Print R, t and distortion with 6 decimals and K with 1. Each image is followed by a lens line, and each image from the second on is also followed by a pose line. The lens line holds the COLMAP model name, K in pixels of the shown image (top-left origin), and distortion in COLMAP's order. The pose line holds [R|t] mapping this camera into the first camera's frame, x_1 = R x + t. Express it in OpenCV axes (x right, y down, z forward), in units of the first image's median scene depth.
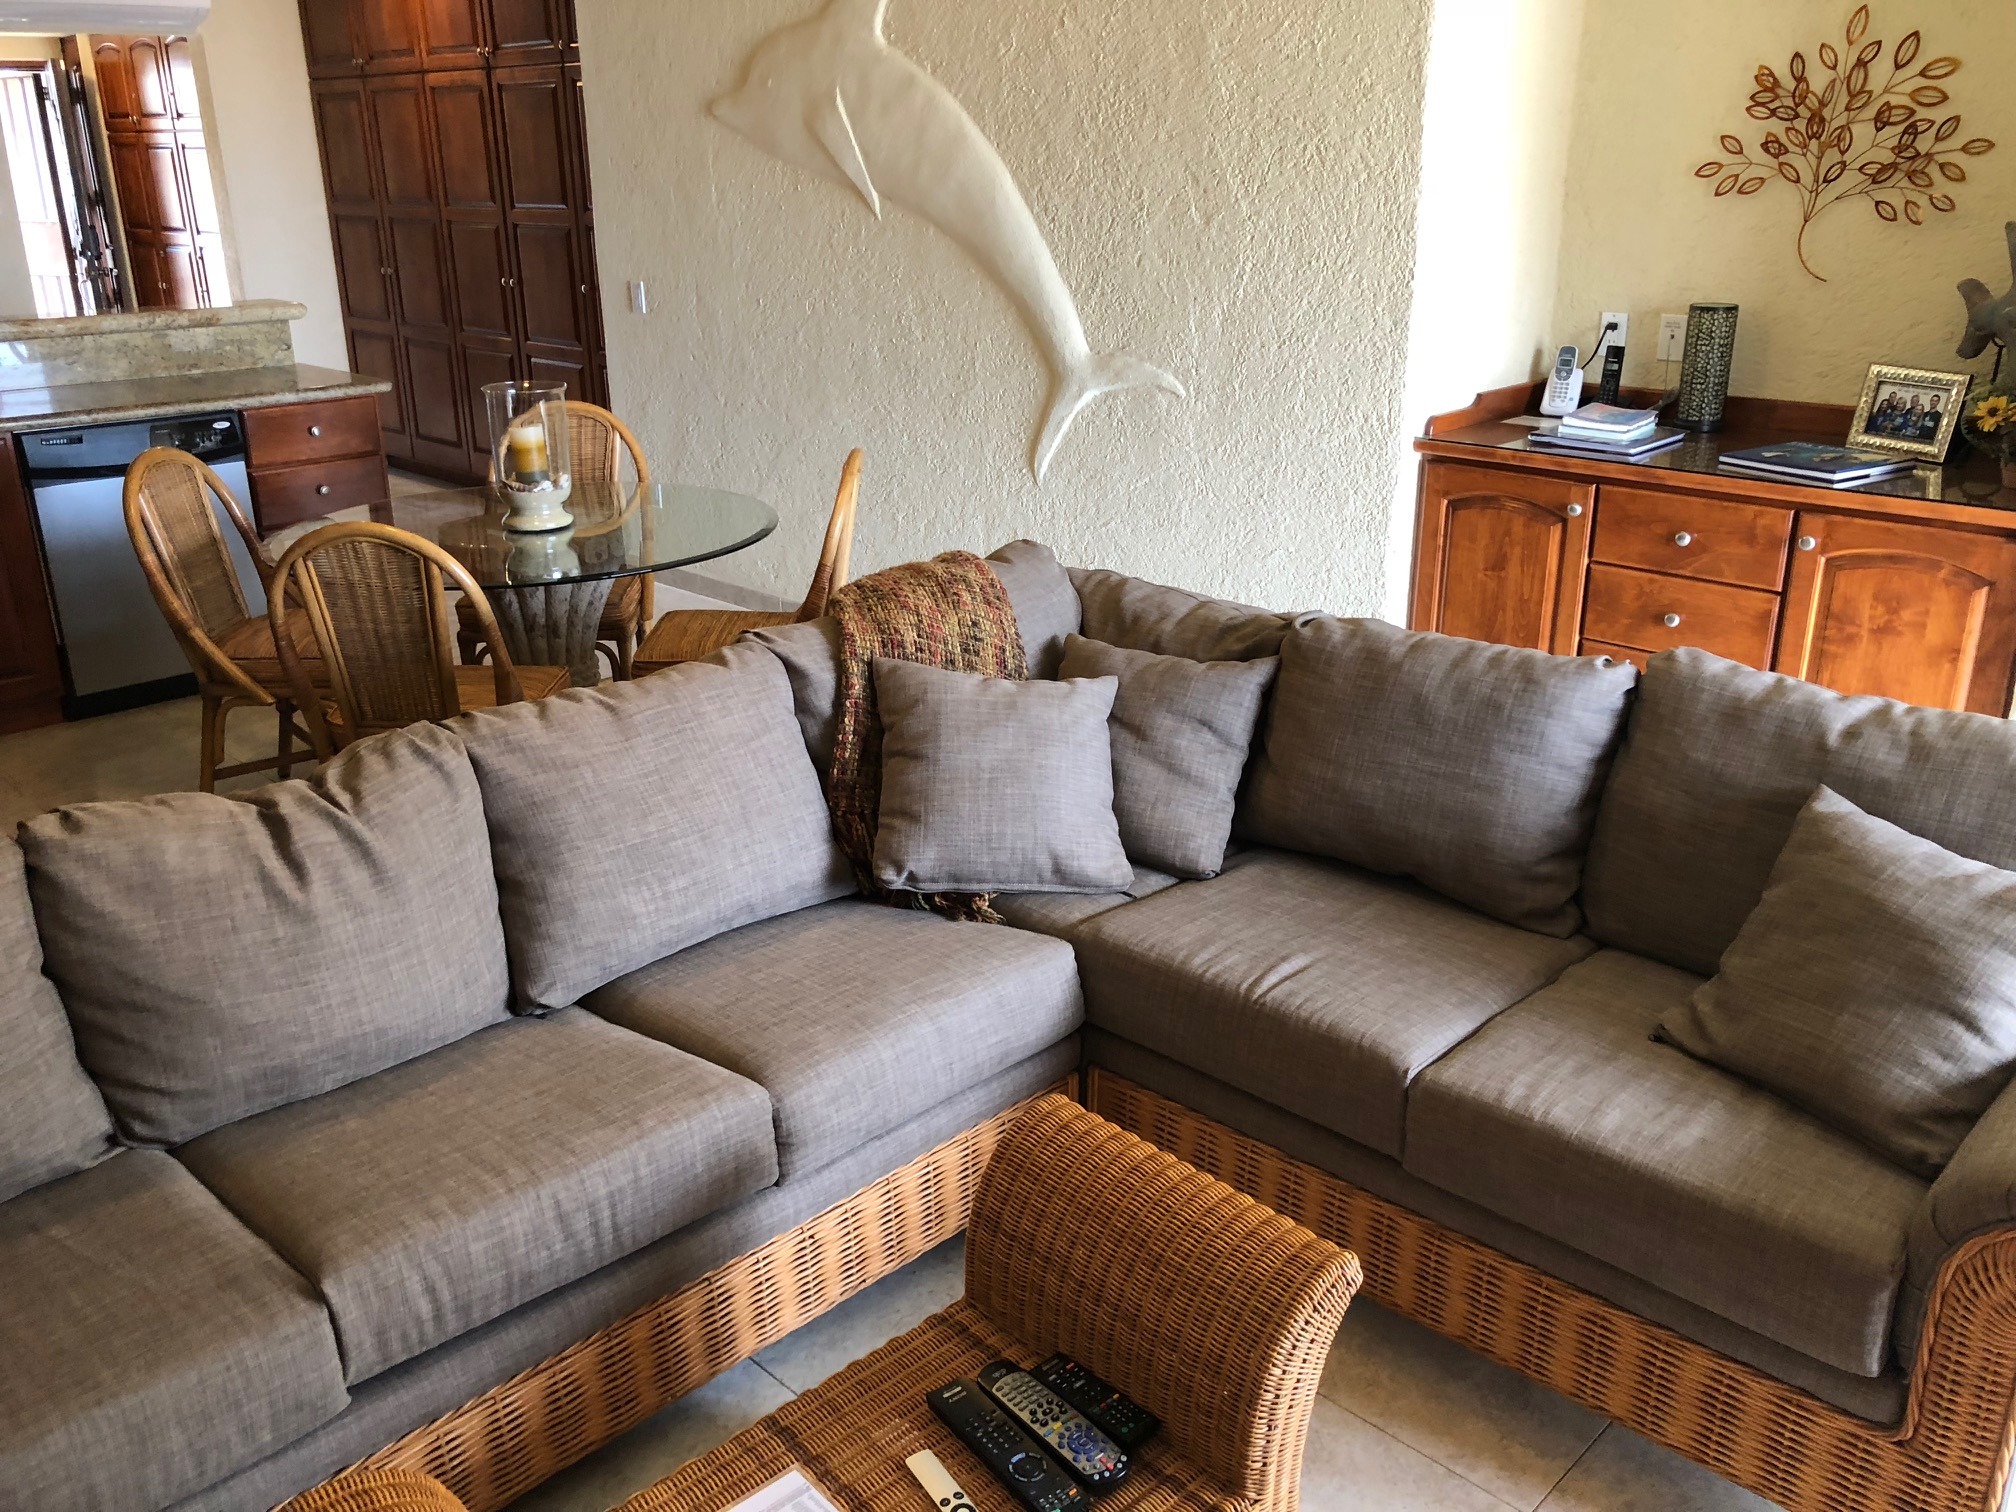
lens RADIAL K [[1632.1, 0, 1012.1], [0, 1632.1, 758.0], [0, 0, 1]] dist [0.001488, 0.002237]
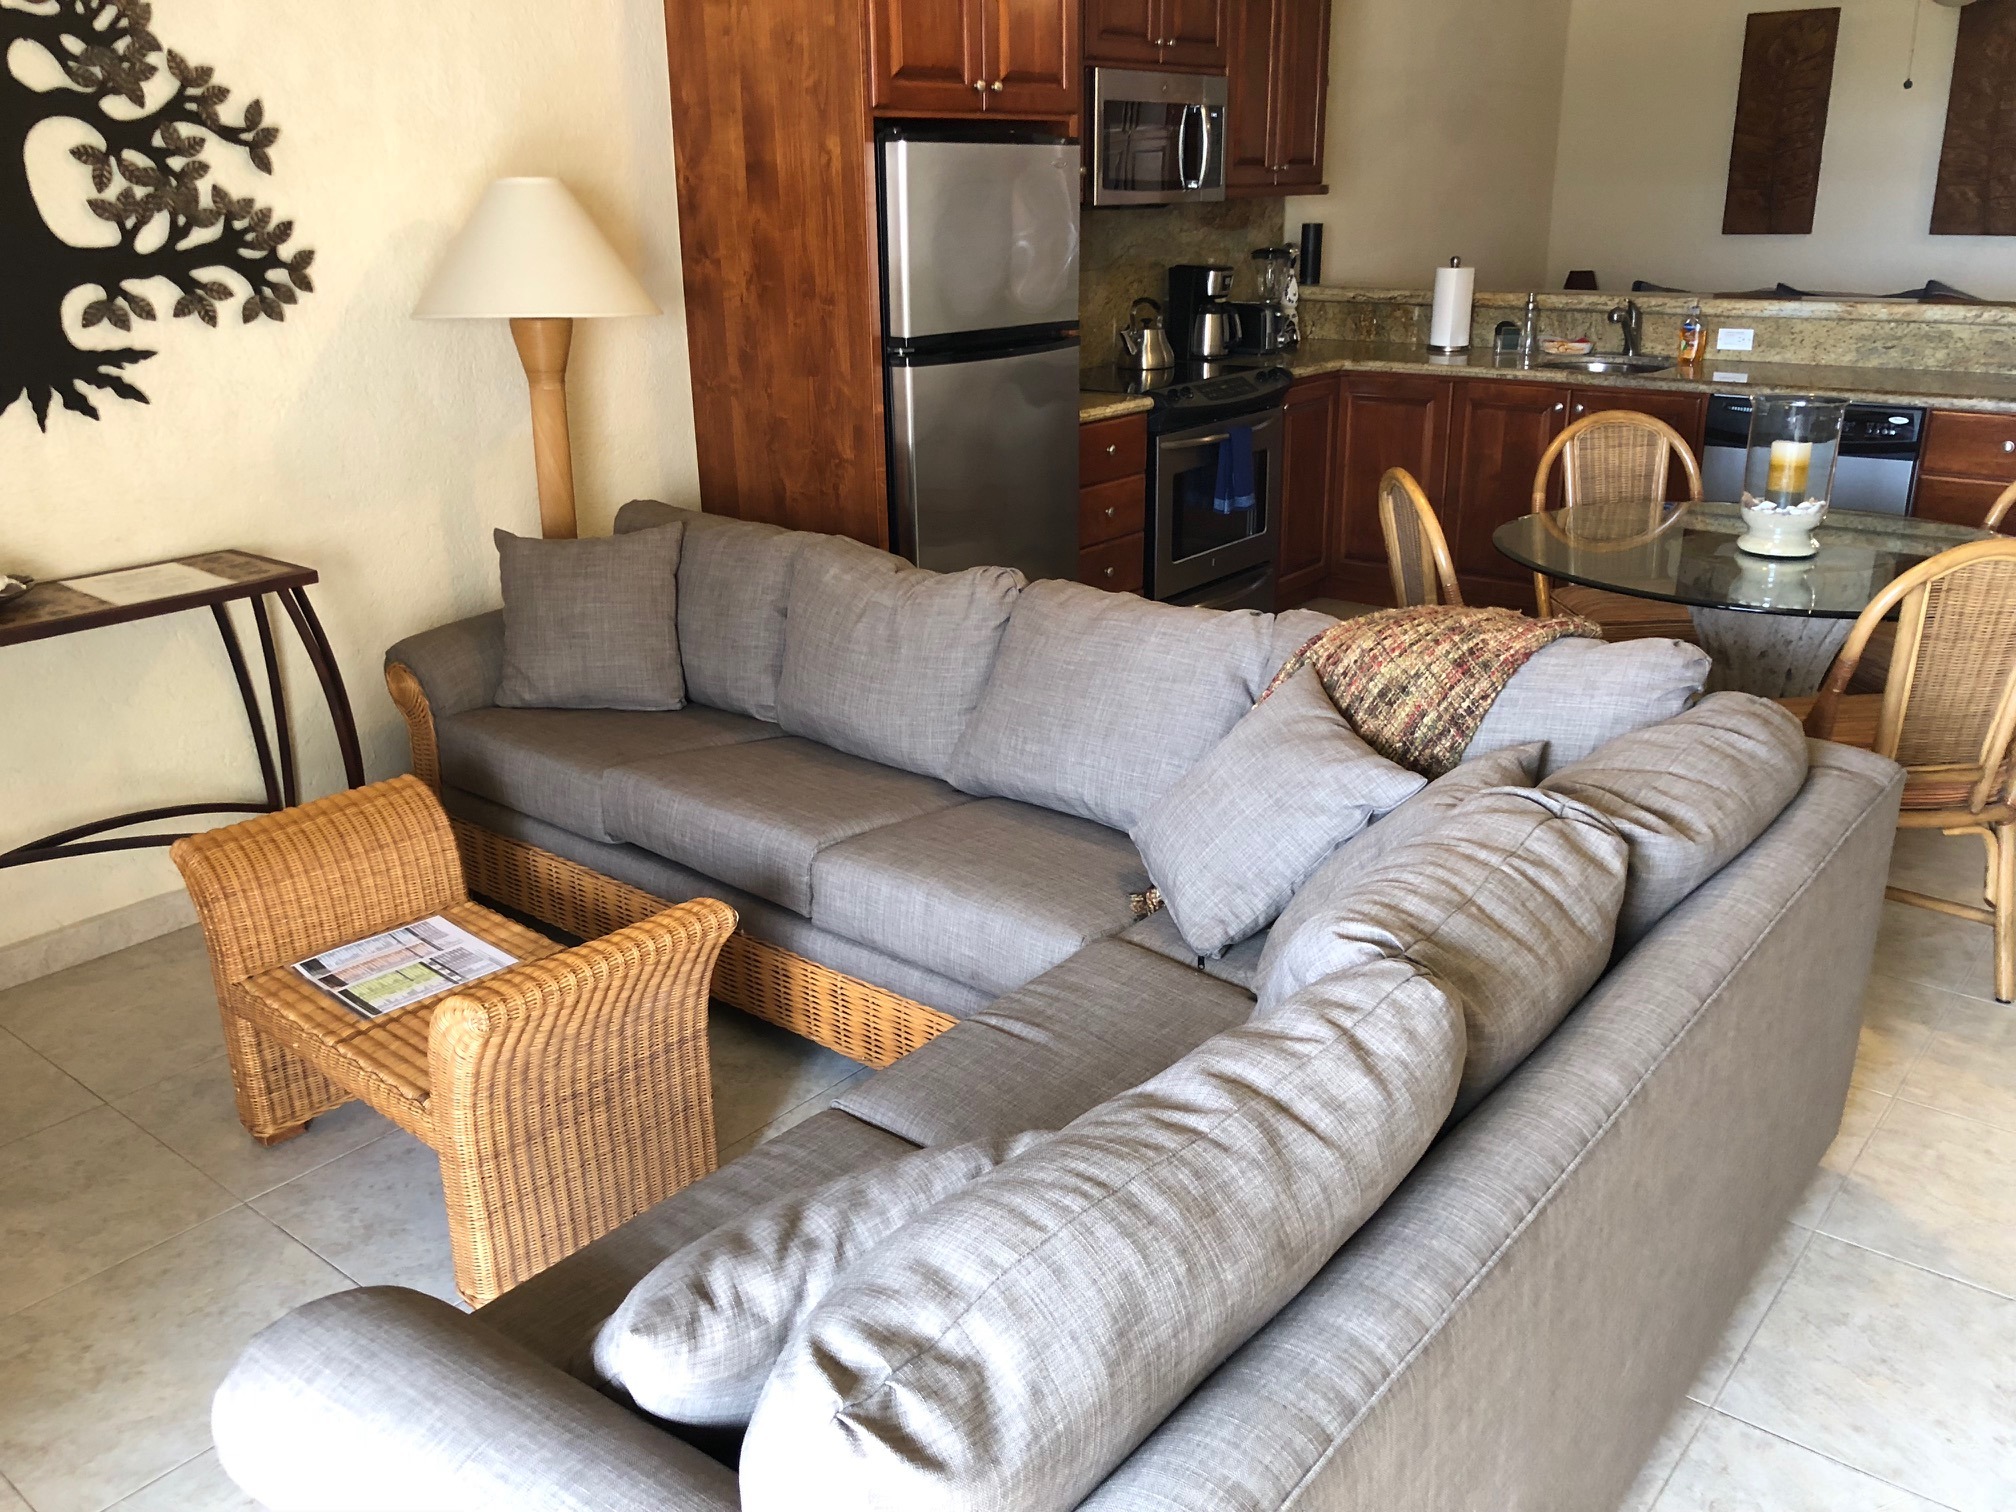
lens RADIAL K [[1632.1, 0, 1010.4], [0, 1632.1, 757.6], [0, 0, 1]] dist [0.001488, 0.002237]
pose [[0.075670, 0.334147, -0.939478, 0.464193], [-0.327574, 0.898217, 0.293088, -0.132195], [0.941790, 0.285571, 0.177426, 0.371495]]
